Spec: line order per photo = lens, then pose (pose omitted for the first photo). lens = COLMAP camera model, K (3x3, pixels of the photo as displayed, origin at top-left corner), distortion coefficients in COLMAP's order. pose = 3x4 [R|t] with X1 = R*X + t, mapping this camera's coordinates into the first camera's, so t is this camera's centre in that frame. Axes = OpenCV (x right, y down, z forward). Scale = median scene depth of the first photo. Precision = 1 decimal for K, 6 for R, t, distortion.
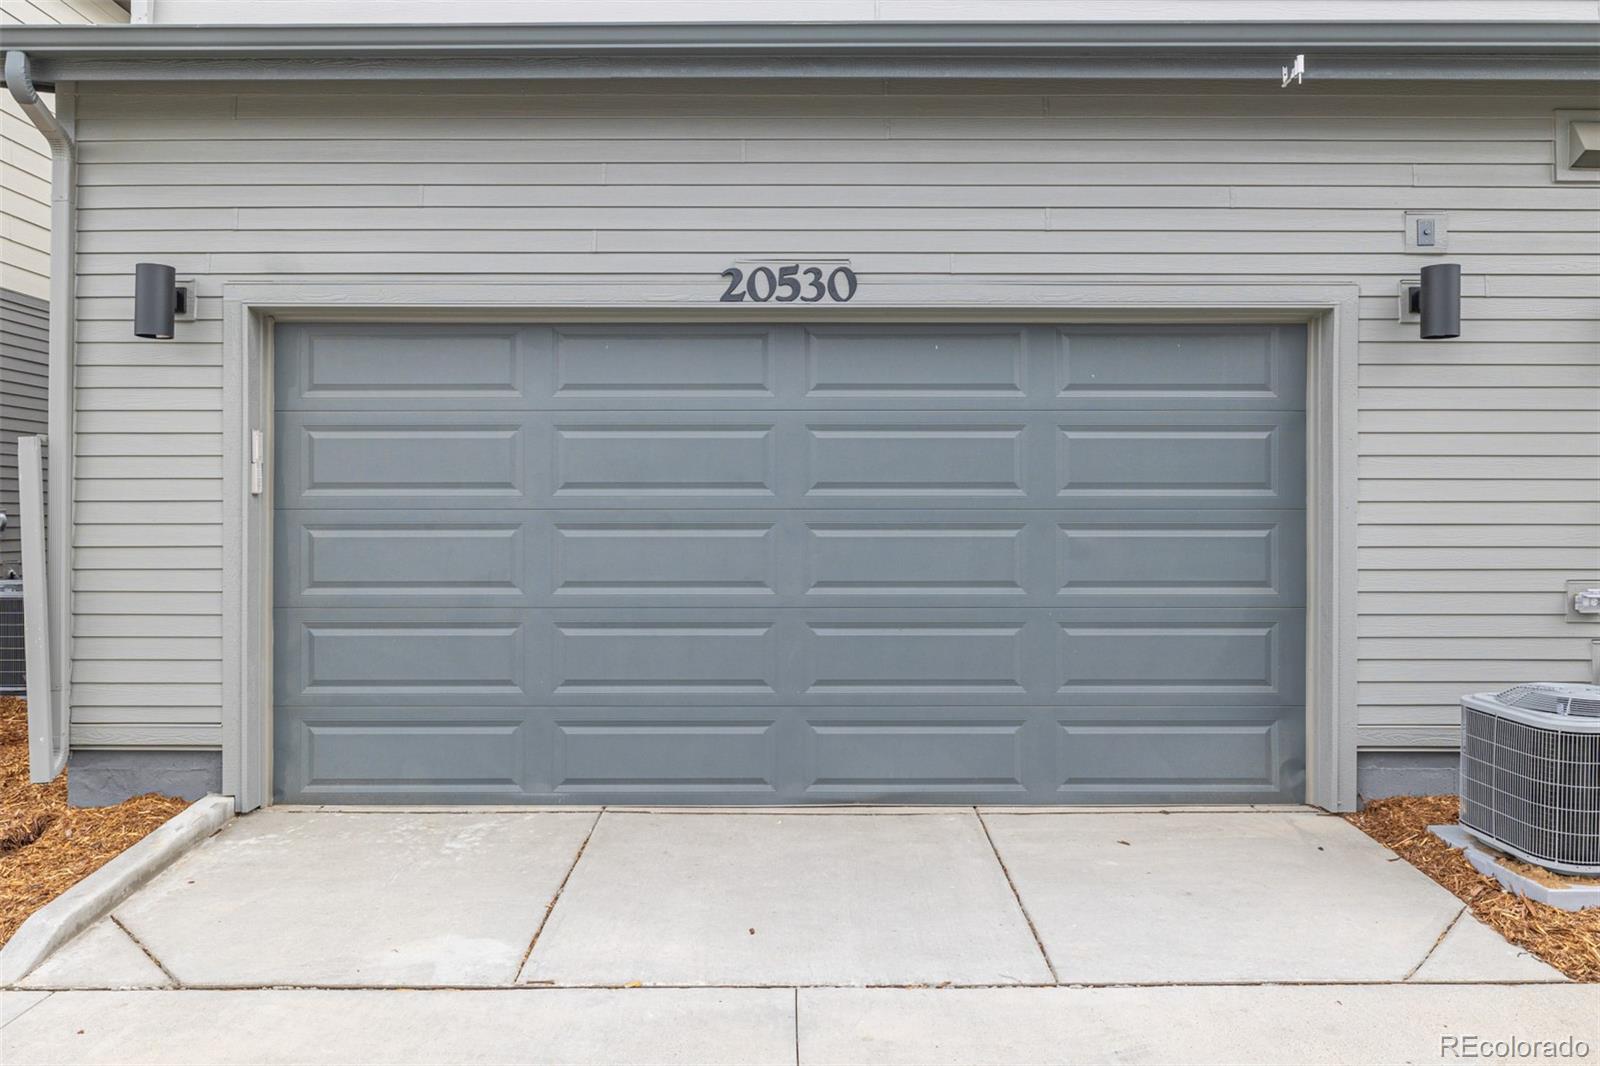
lens RADIAL K [[1160.1, 0, 788.5], [0, 1160.1, 518.3], [0, 0, 1]] dist [-0.004779, 0.004383]
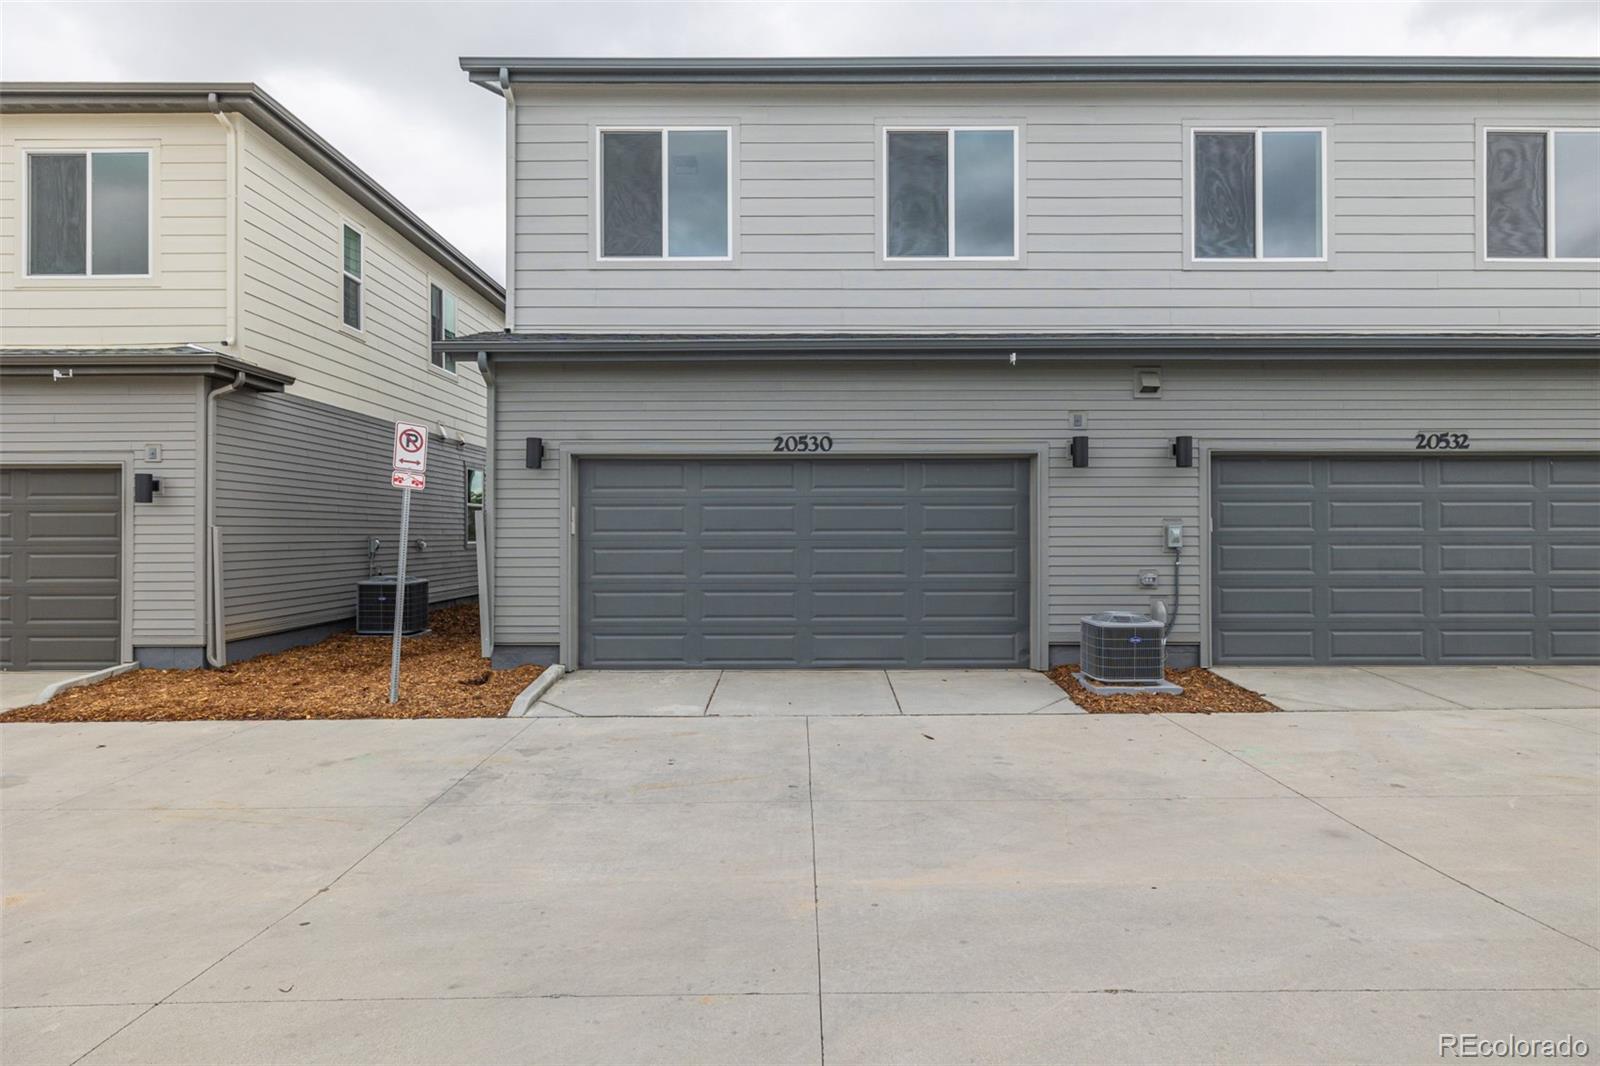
lens RADIAL K [[877.5, 0, 800.0], [0, 877.5, 533.0], [0, 0, 1]] dist [0.000995, 0.000660]
pose [[0.999996, -0.002444, 0.001160, -0.008371], [0.002449, 0.999988, -0.004164, -0.015492], [-0.001150, 0.004167, 0.999991, -0.754099]]
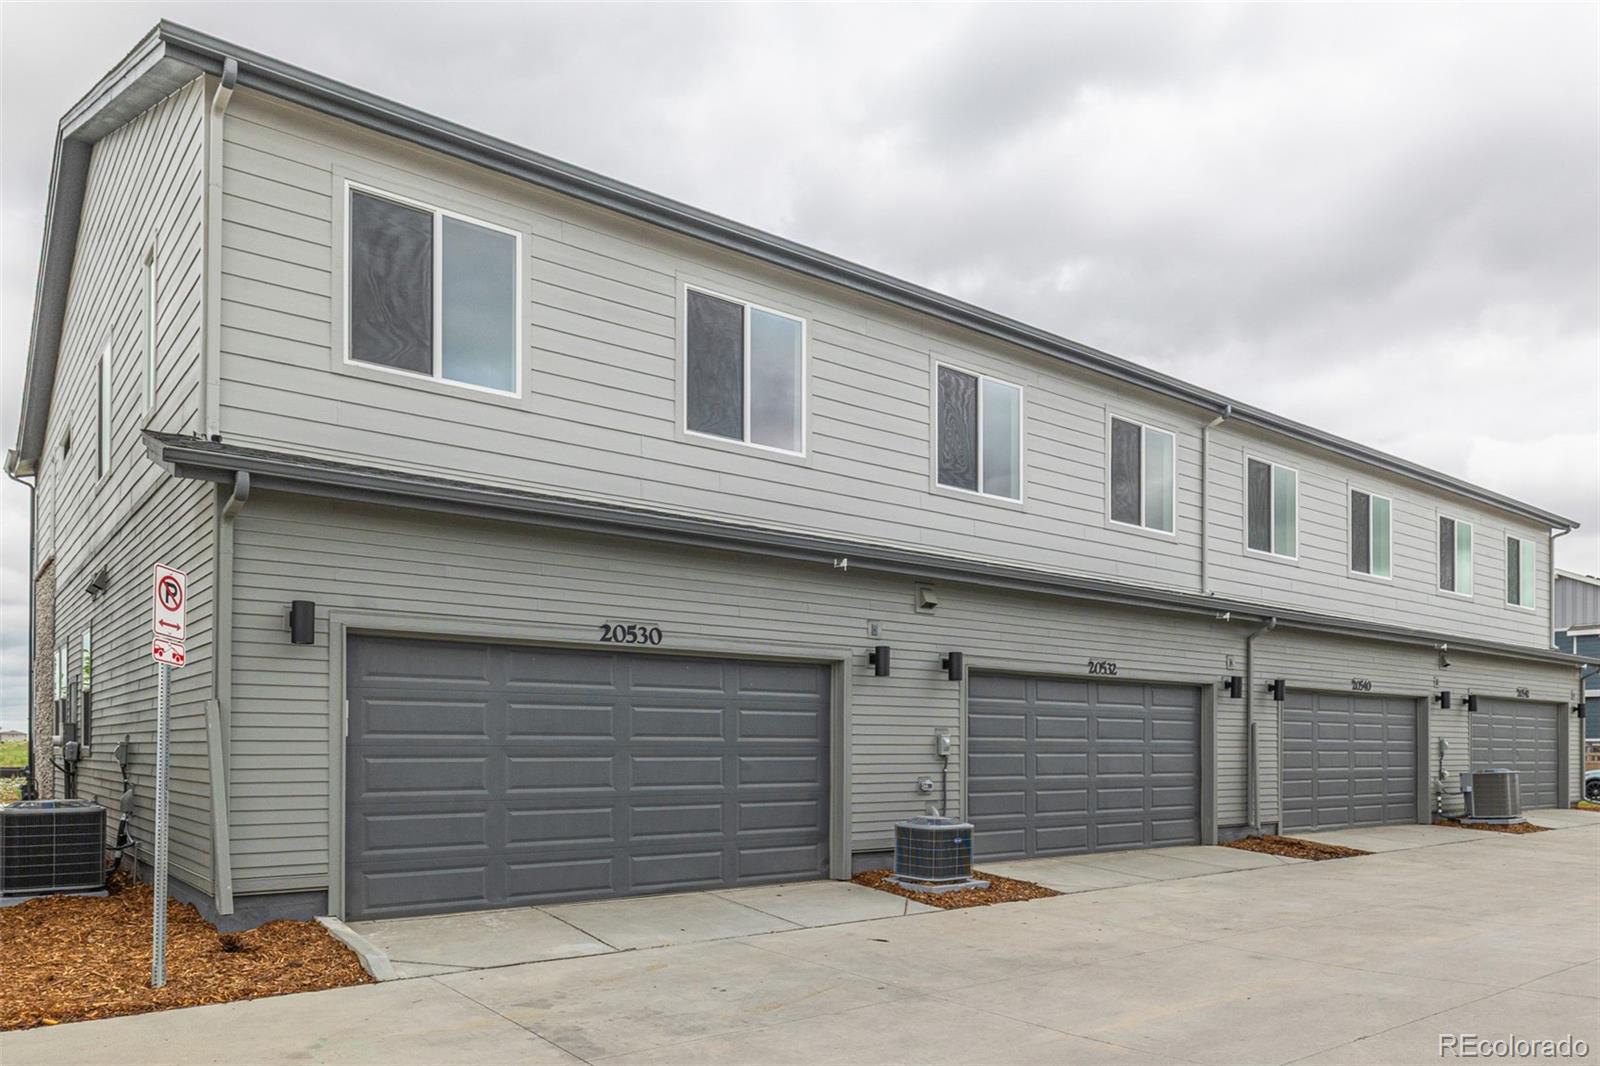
lens RADIAL K [[1145.8, 0, 866.1], [0, 1145.8, 728.1], [0, 0, 1]] dist [-0.004576, 0.005540]
pose [[0.767969, 0.013434, 0.640346, -0.948210], [-0.004711, 0.999871, -0.015326, -0.012003], [-0.640470, 0.008753, 0.767933, -0.770148]]
